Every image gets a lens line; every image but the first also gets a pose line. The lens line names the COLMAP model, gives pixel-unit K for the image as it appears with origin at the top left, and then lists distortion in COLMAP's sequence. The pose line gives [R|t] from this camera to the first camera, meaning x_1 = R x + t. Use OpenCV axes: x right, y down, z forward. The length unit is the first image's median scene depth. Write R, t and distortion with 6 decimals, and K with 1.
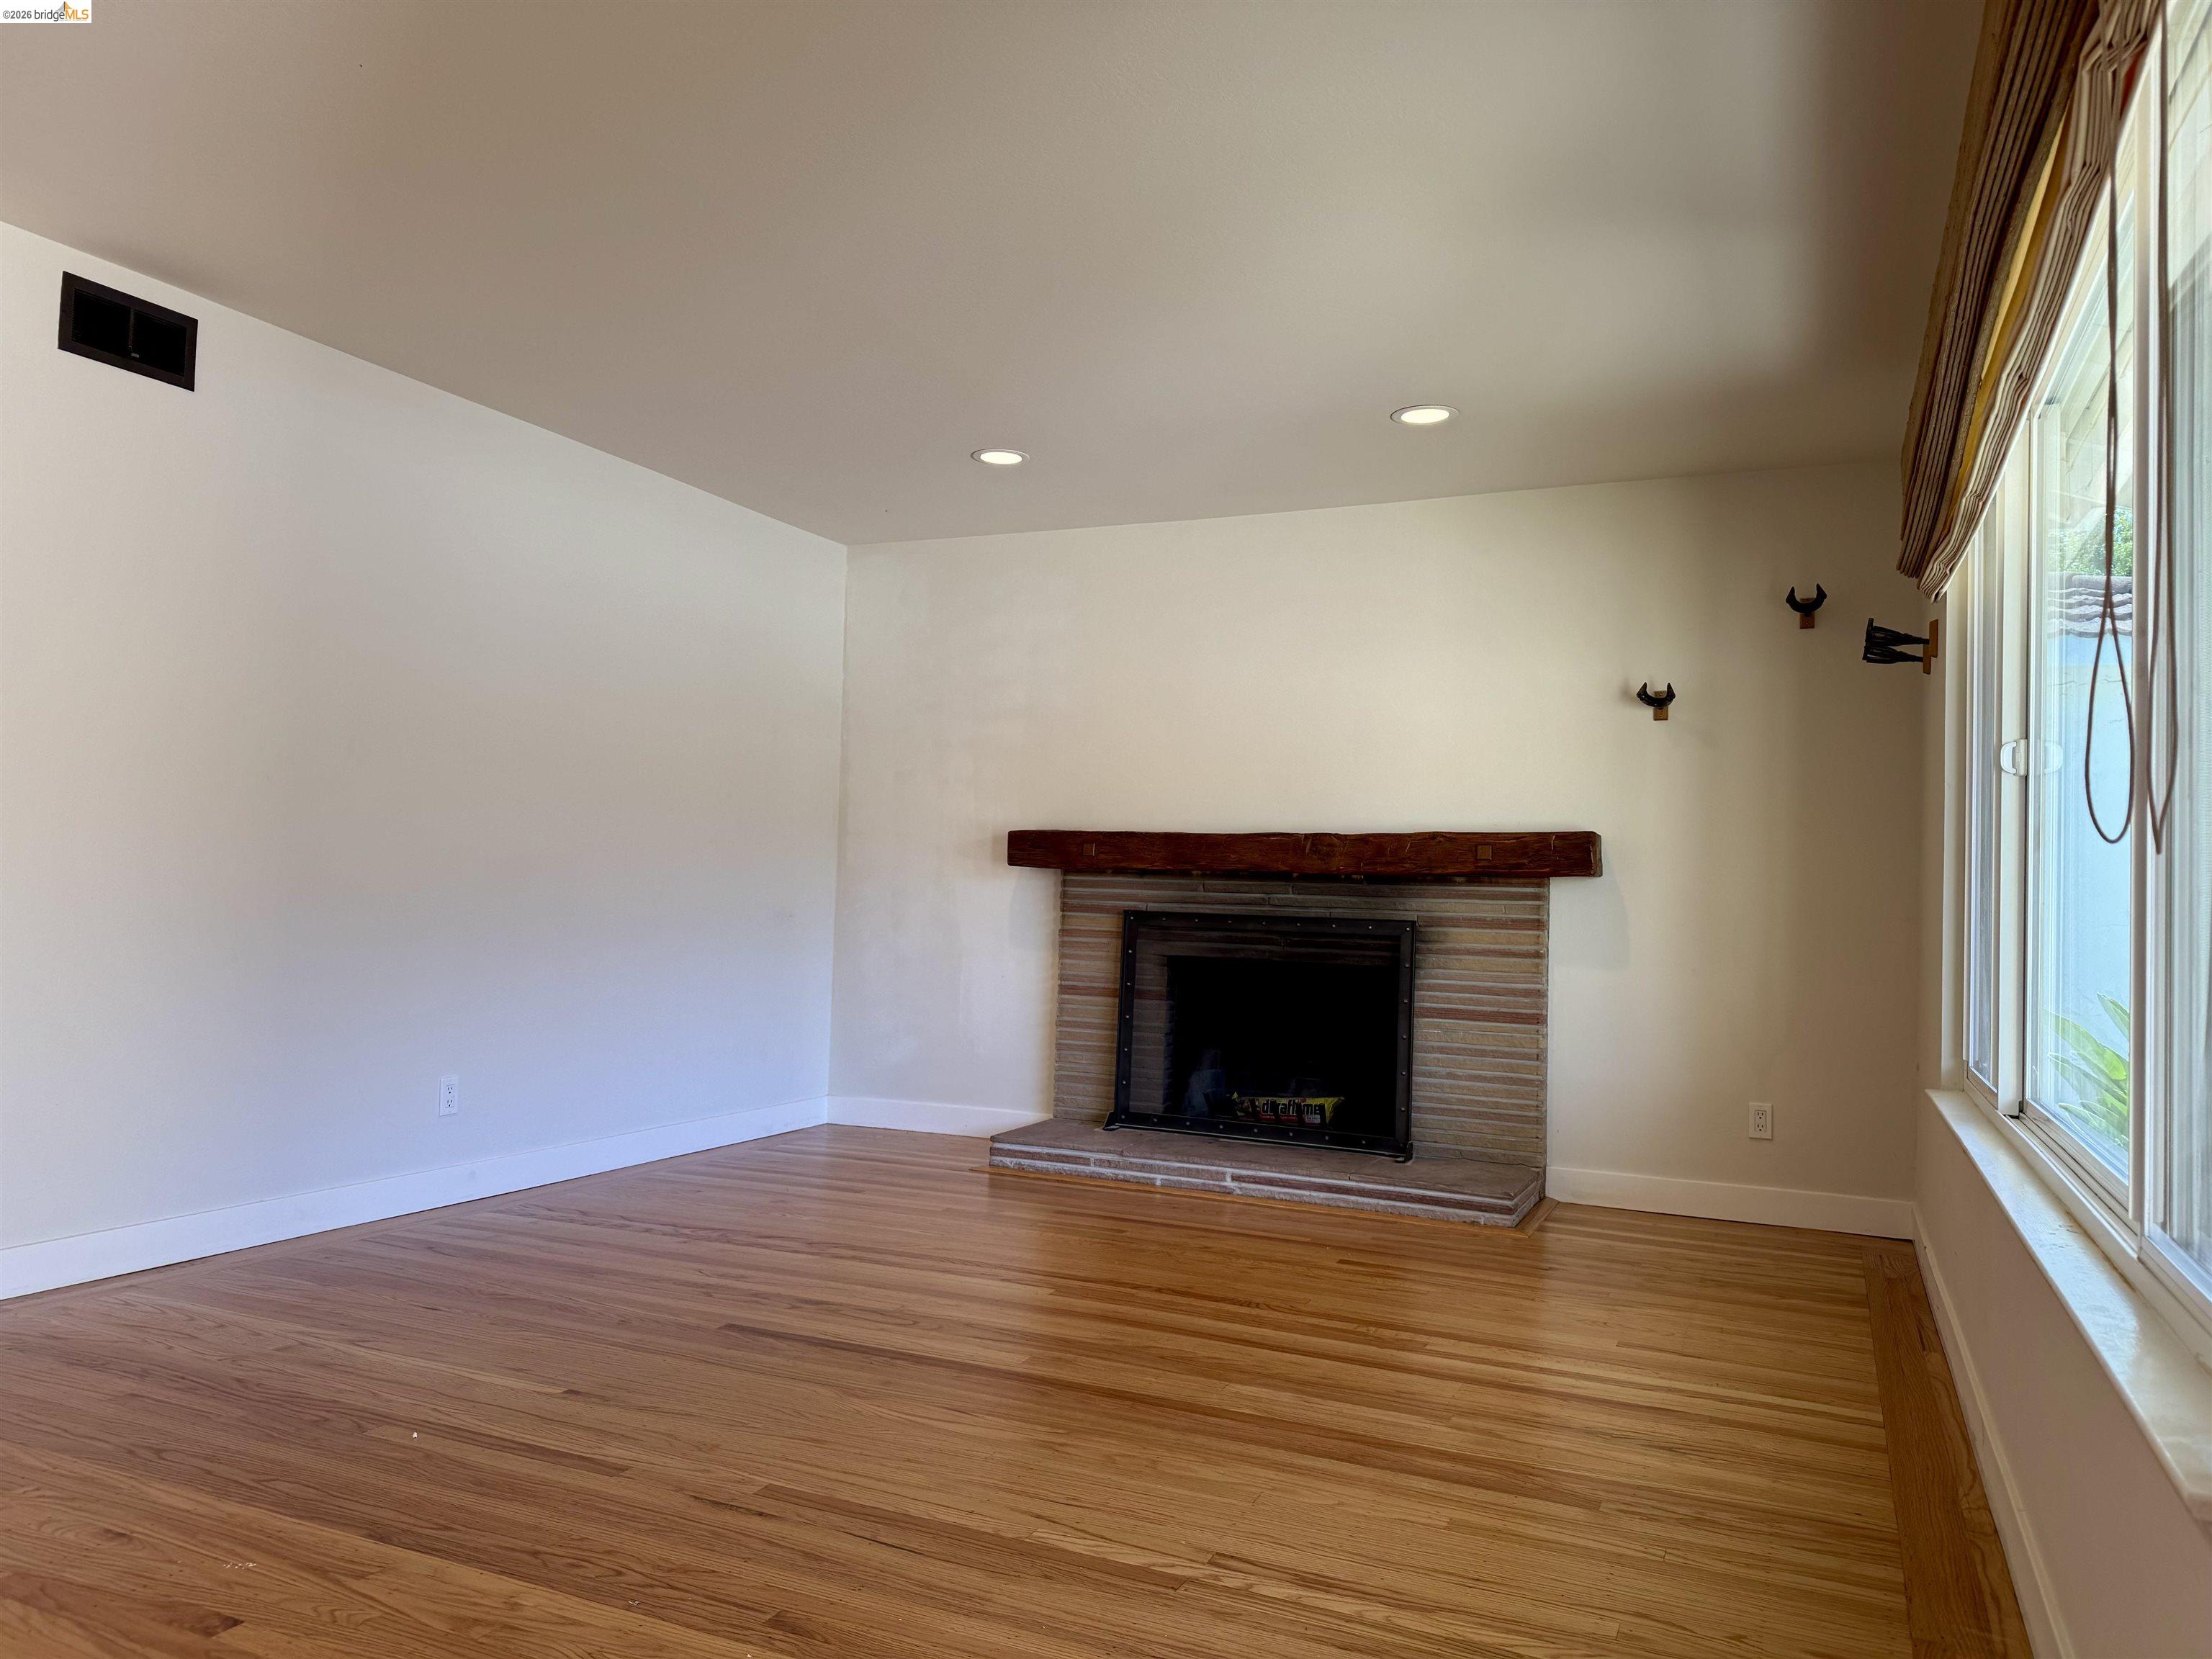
lens RADIAL K [[1541.8, 0, 1103.5], [0, 1541.8, 822.0], [0, 0, 1]] dist [0.151401, -0.203144]
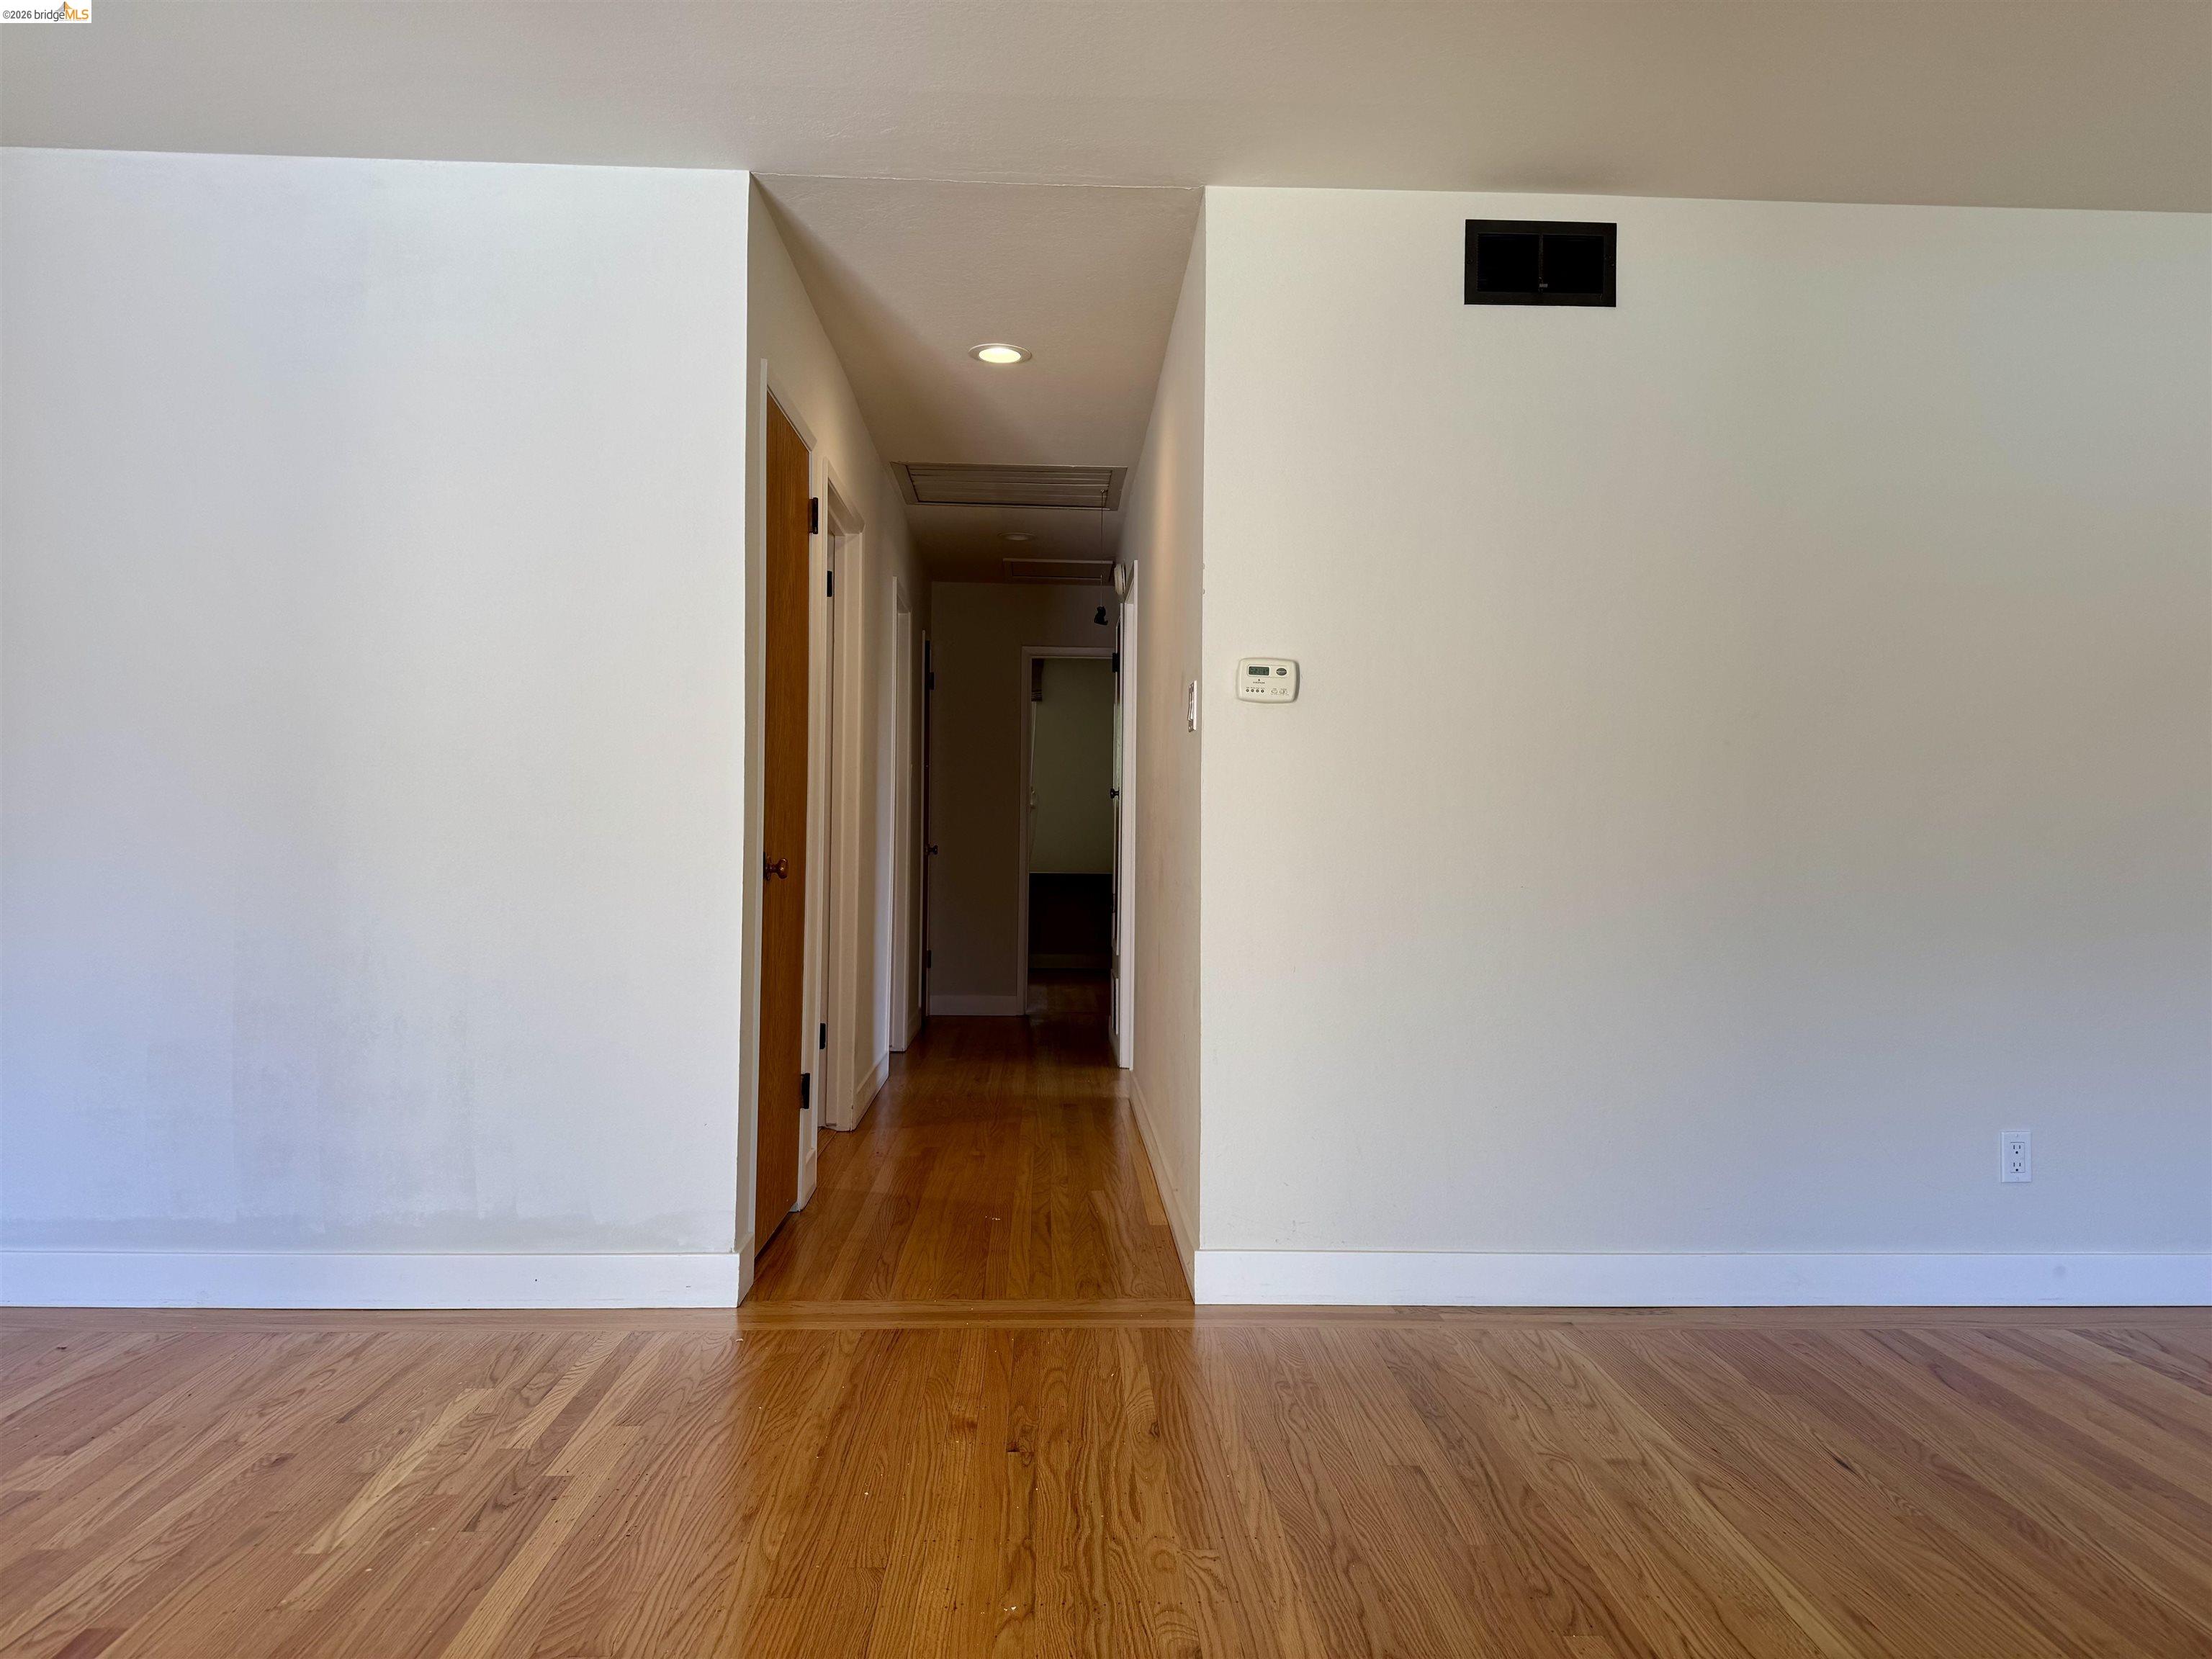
lens RADIAL K [[1568.4, 0, 1122.8], [0, 1568.4, 834.3], [0, 0, 1]] dist [0.072597, -0.100645]
pose [[0.458035, -0.027392, -0.888512, 0.042495], [0.037871, 0.999219, -0.011282, 0.016290], [0.888127, -0.028481, 0.458715, 0.272060]]
